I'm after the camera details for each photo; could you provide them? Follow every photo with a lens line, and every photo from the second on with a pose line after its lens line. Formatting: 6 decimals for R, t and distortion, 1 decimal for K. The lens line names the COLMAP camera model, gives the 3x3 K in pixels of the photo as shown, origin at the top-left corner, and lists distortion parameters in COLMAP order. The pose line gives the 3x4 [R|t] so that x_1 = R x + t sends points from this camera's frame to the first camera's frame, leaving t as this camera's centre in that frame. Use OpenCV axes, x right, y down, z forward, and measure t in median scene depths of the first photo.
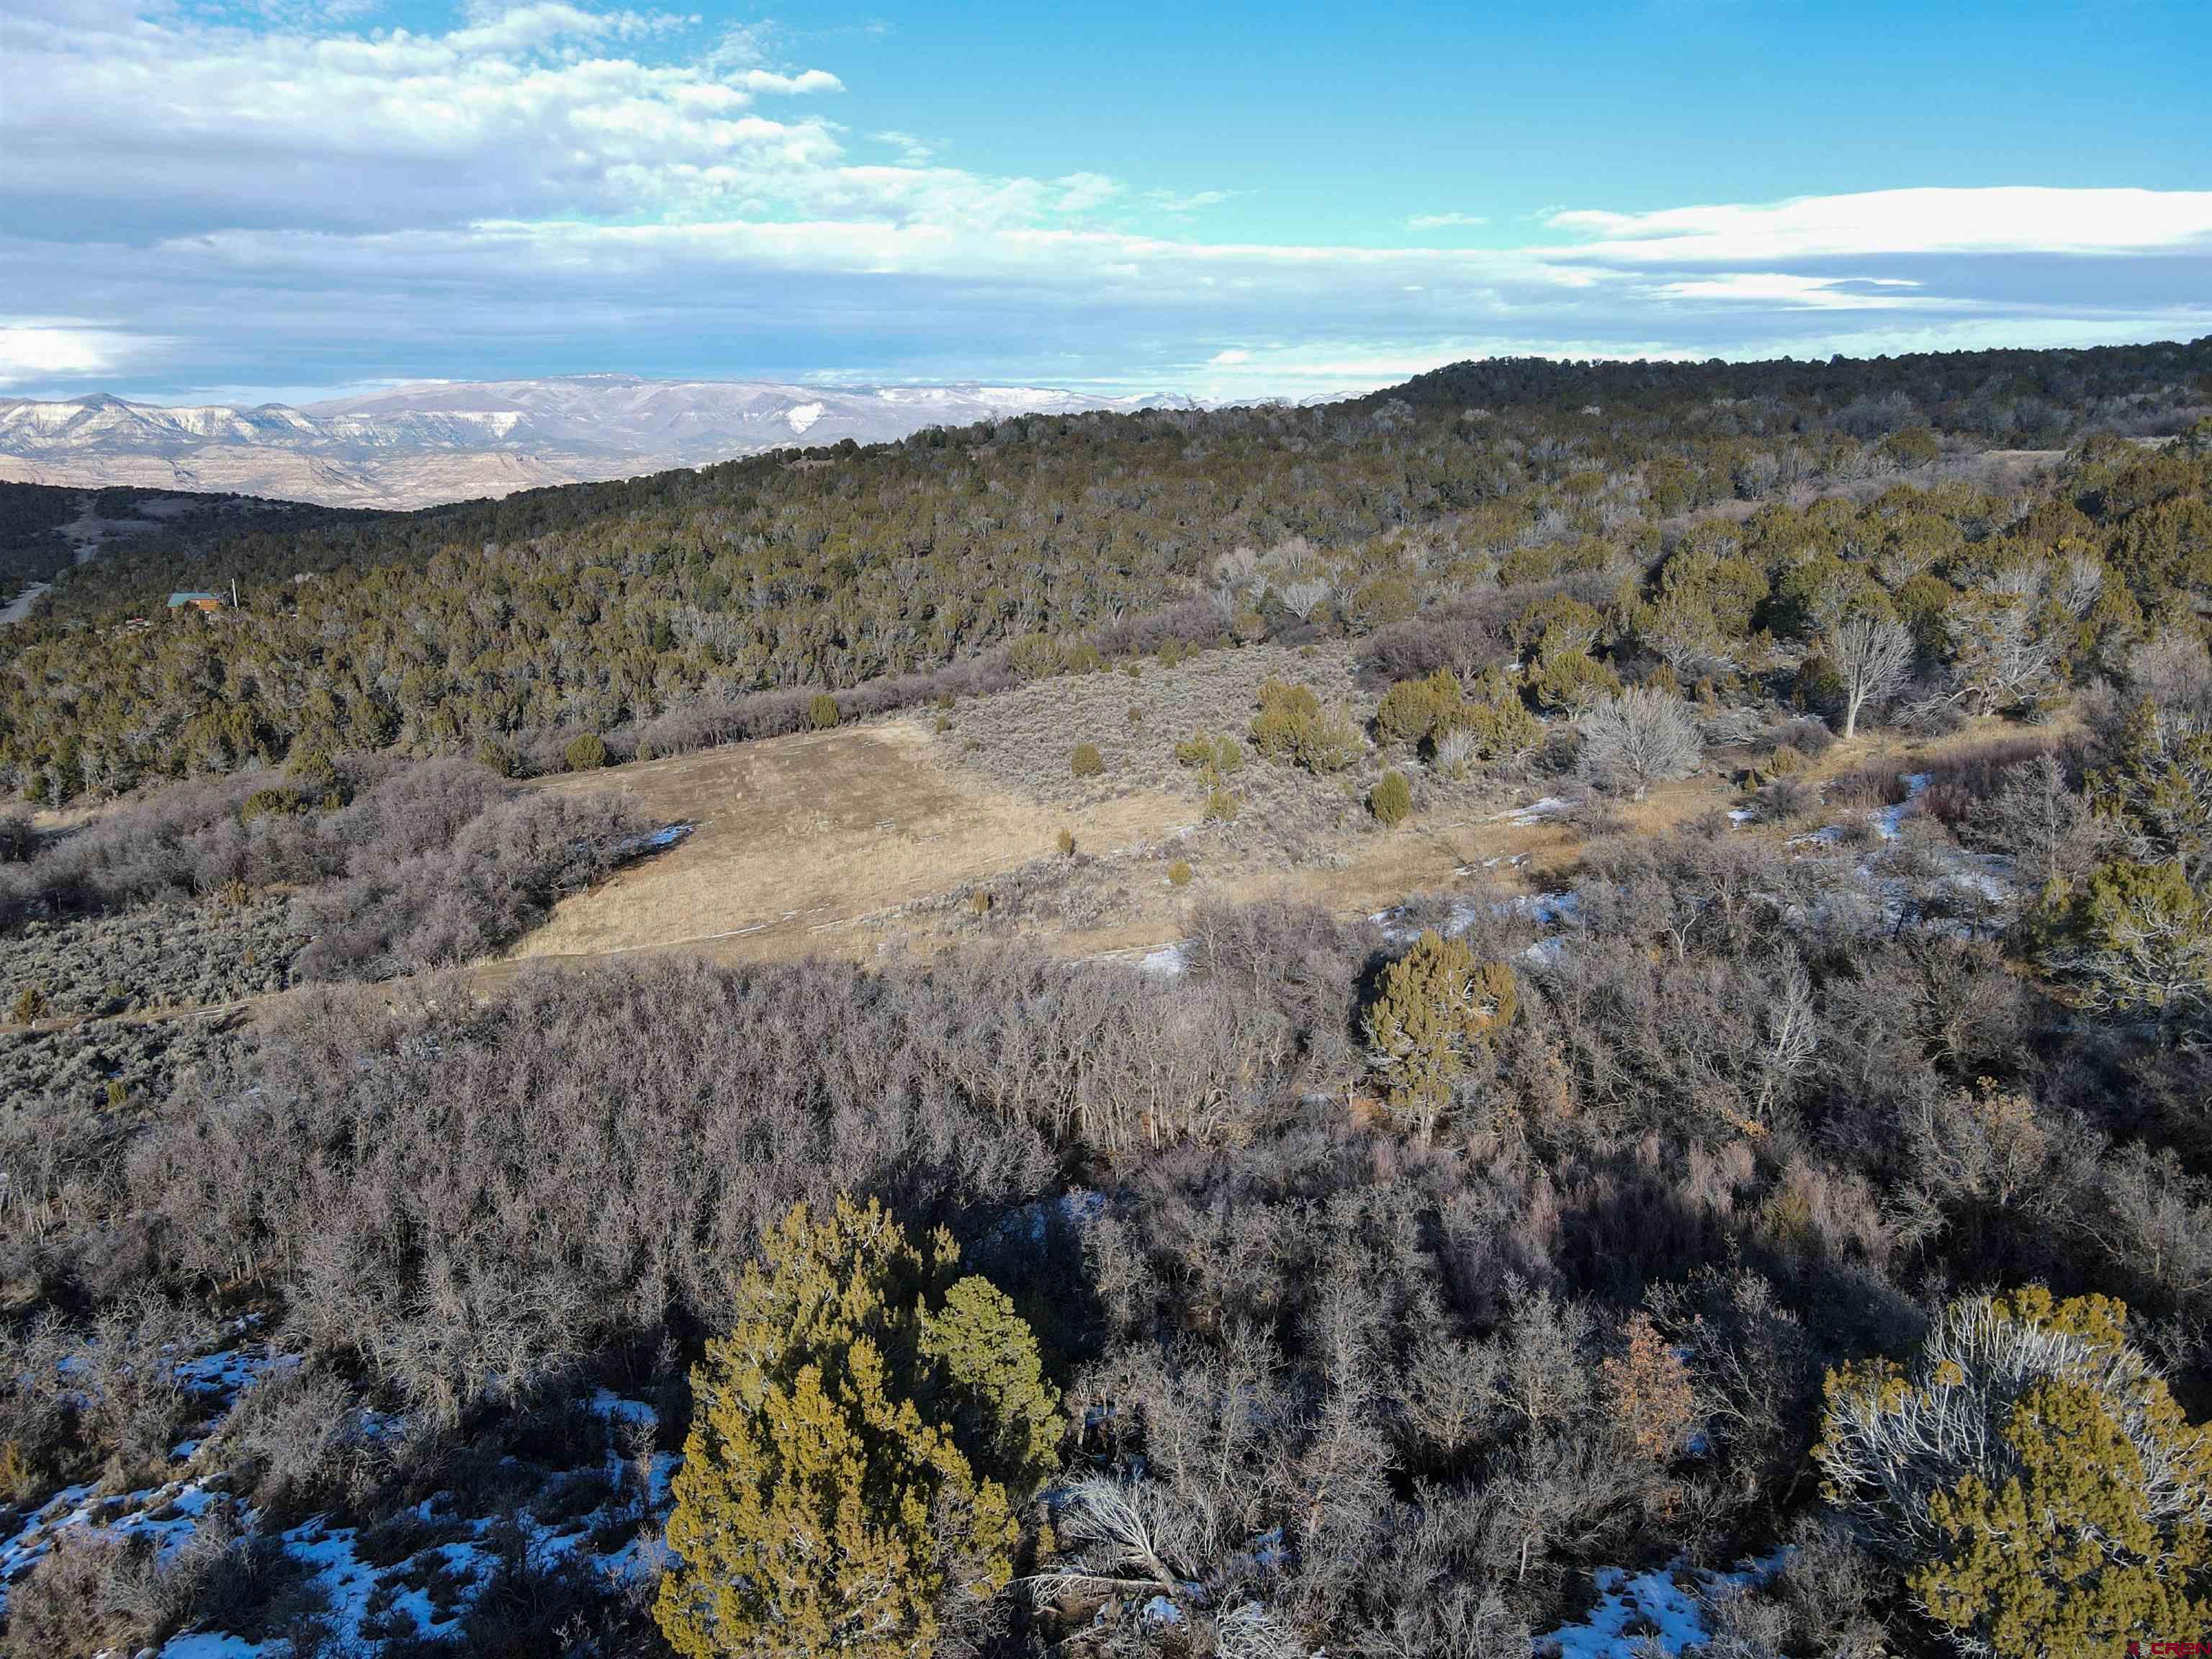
lens RADIAL K [[1623.4, 0, 1089.5], [0, 1623.4, 824.9], [0, 0, 1]] dist [-0.002025, 0.021389]
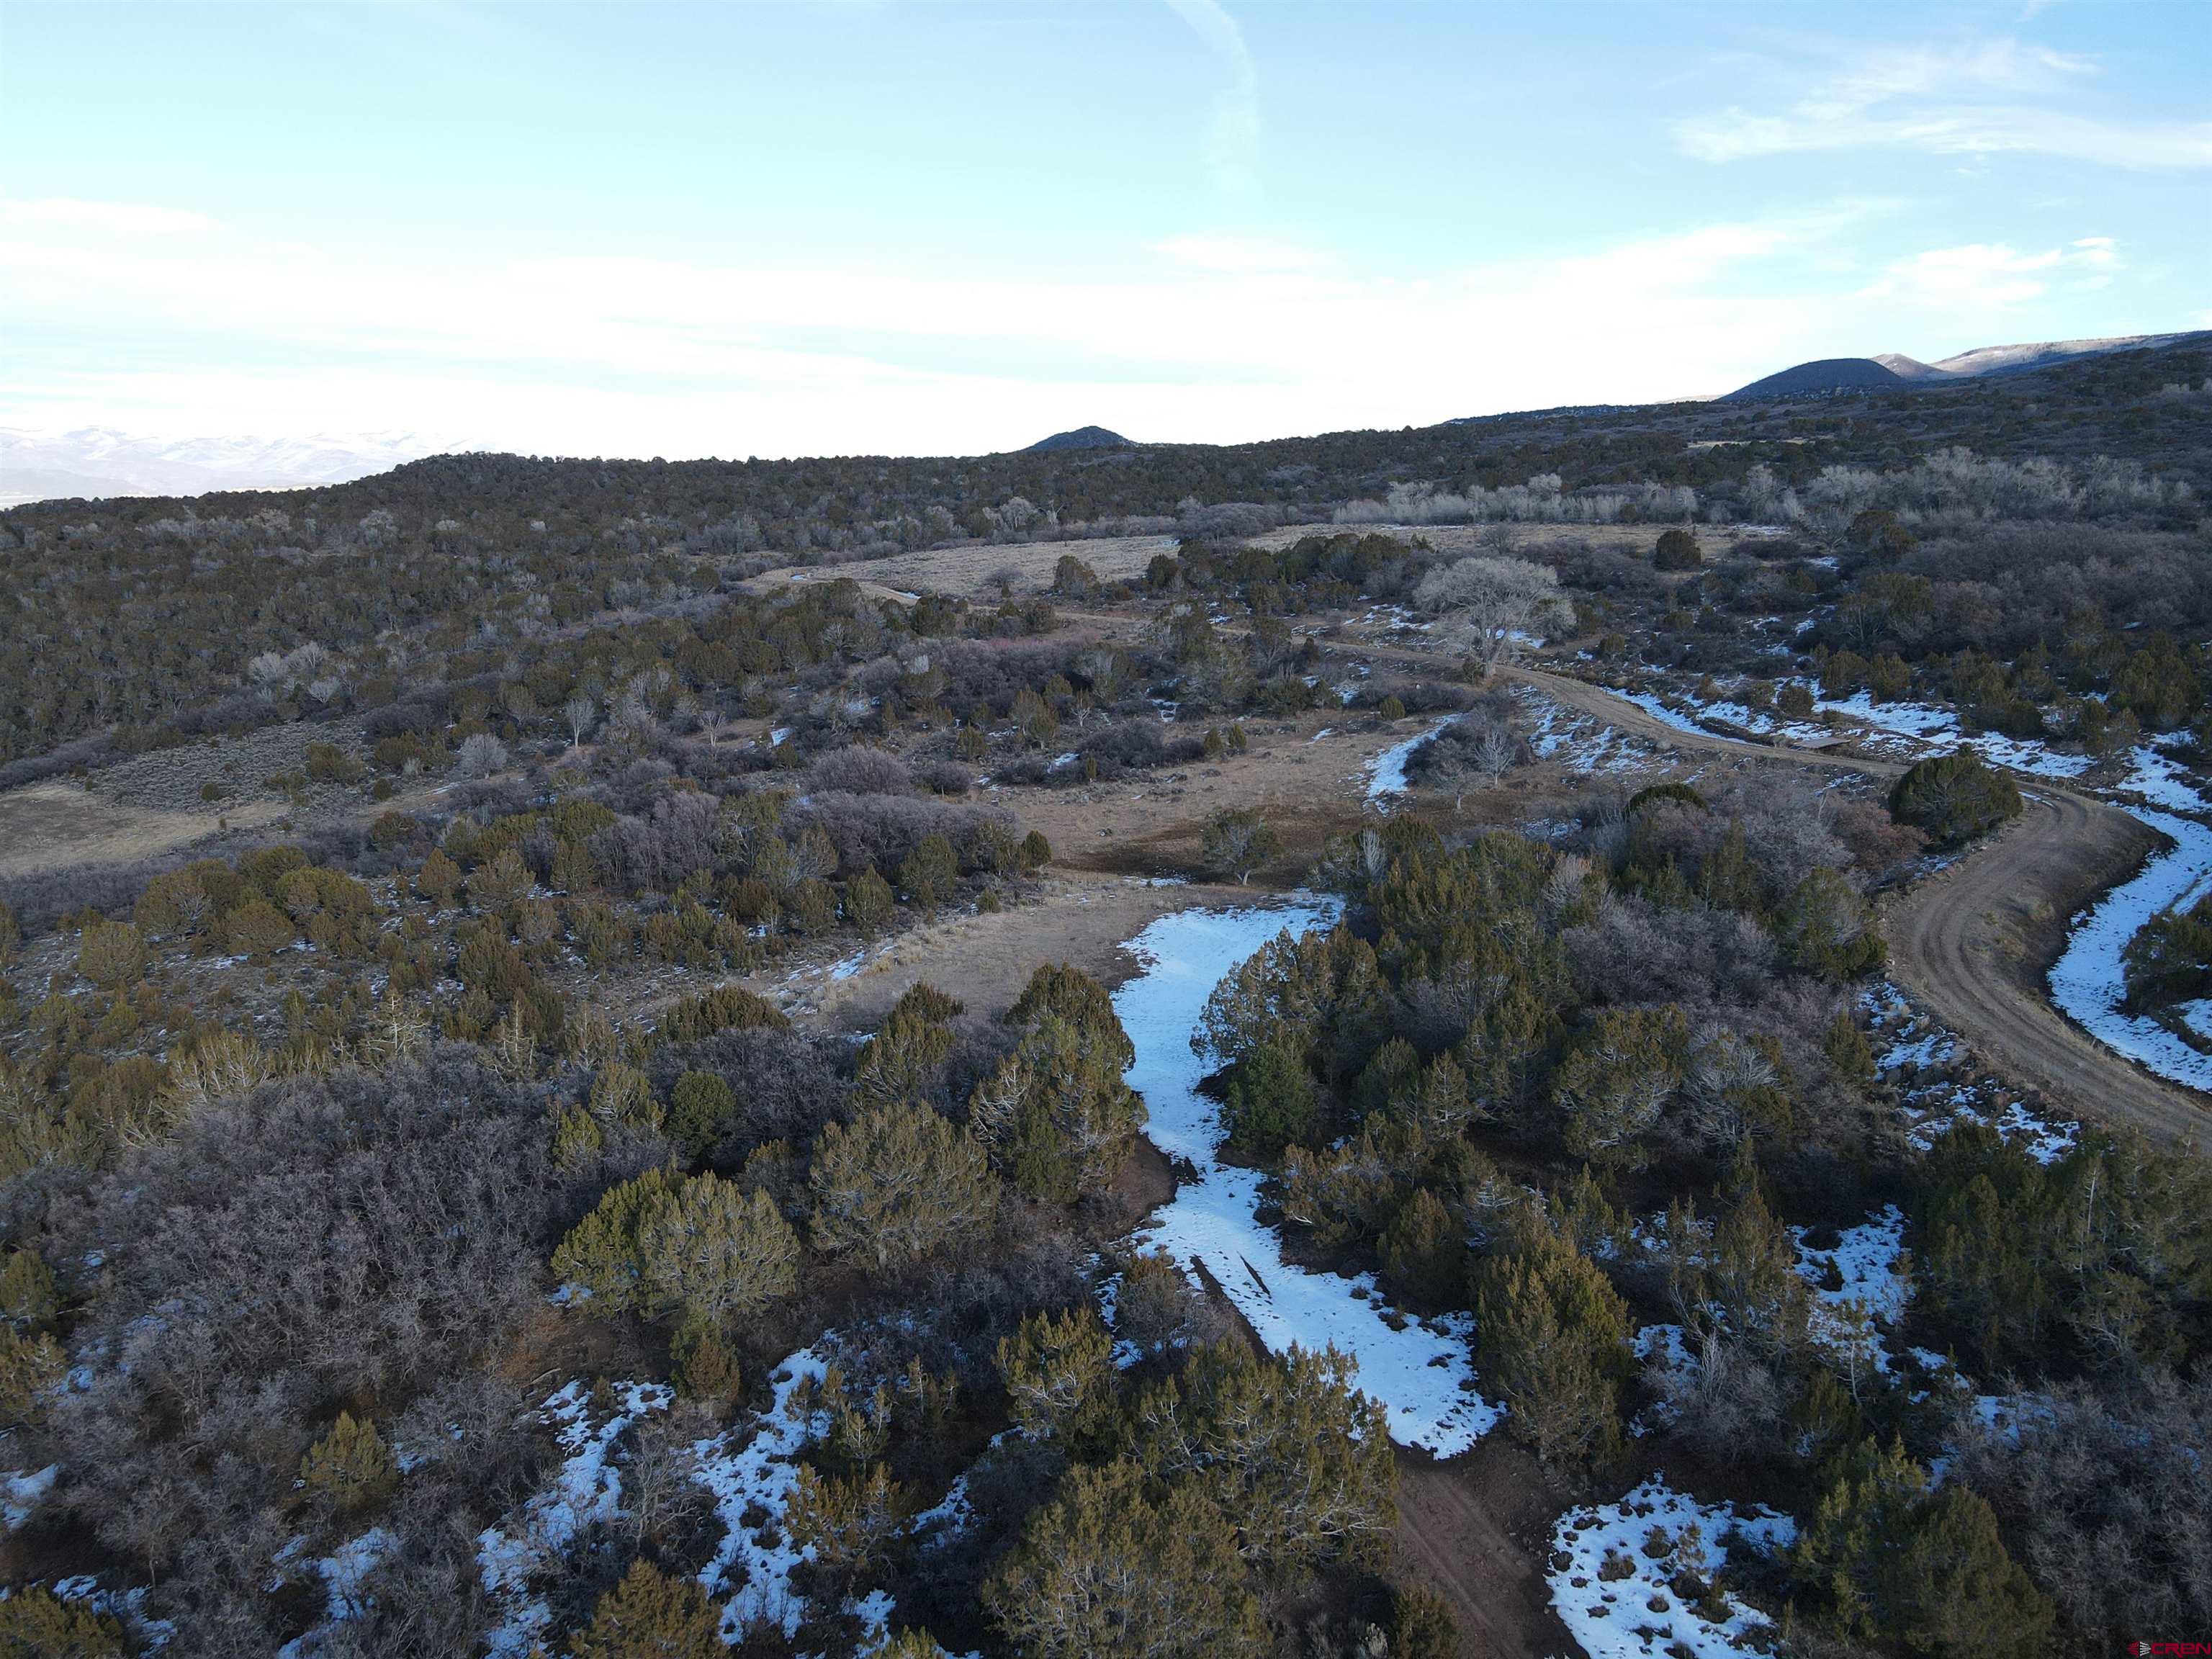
lens RADIAL K [[1623.4, 0, 1098.8], [0, 1623.4, 828.7], [0, 0, 1]] dist [-0.002025, 0.021389]
pose [[0.834720, -0.102972, 0.540962, -0.087275], [0.115924, 0.993206, 0.010183, 0.053583], [-0.538335, 0.054210, 0.840985, -0.593939]]
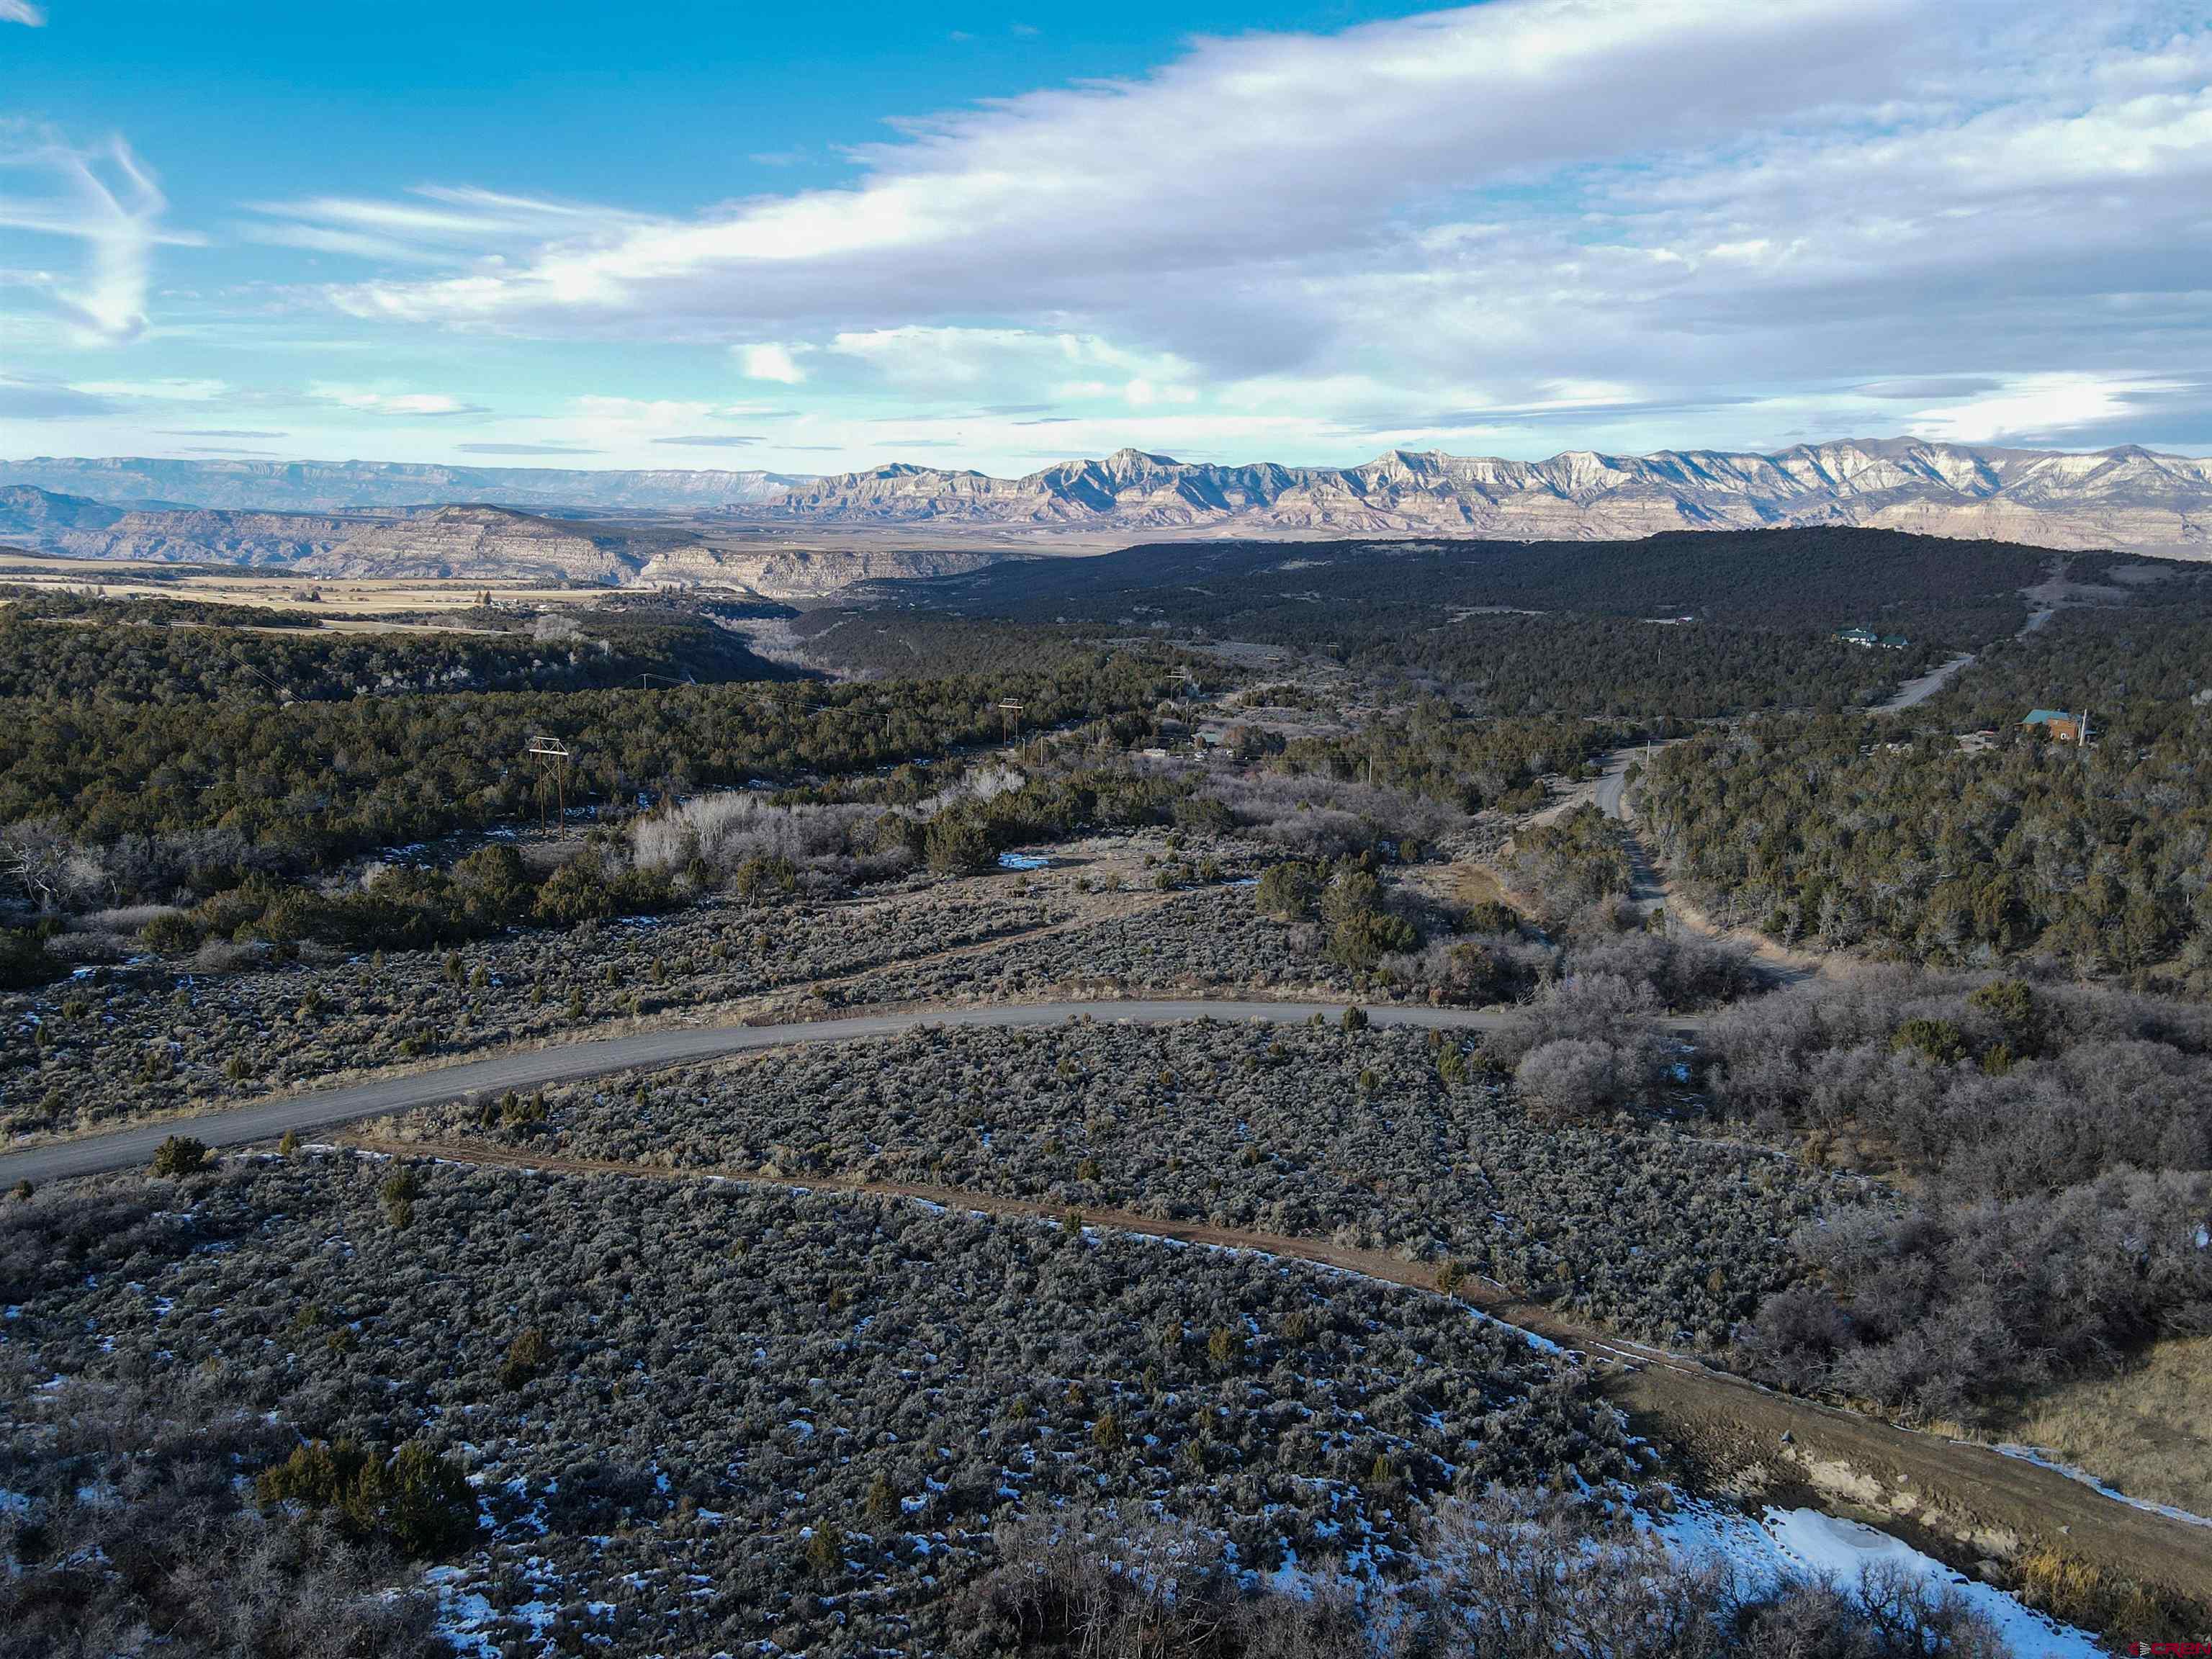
lens RADIAL K [[1623.4, 0, 1082.2], [0, 1623.4, 807.2], [0, 0, 1]] dist [-0.002025, 0.021389]
pose [[0.460419, 0.182045, -0.868835, 0.015508], [-0.215936, 0.972316, 0.089297, -0.065781], [0.861038, 0.146499, 0.486982, 0.092607]]
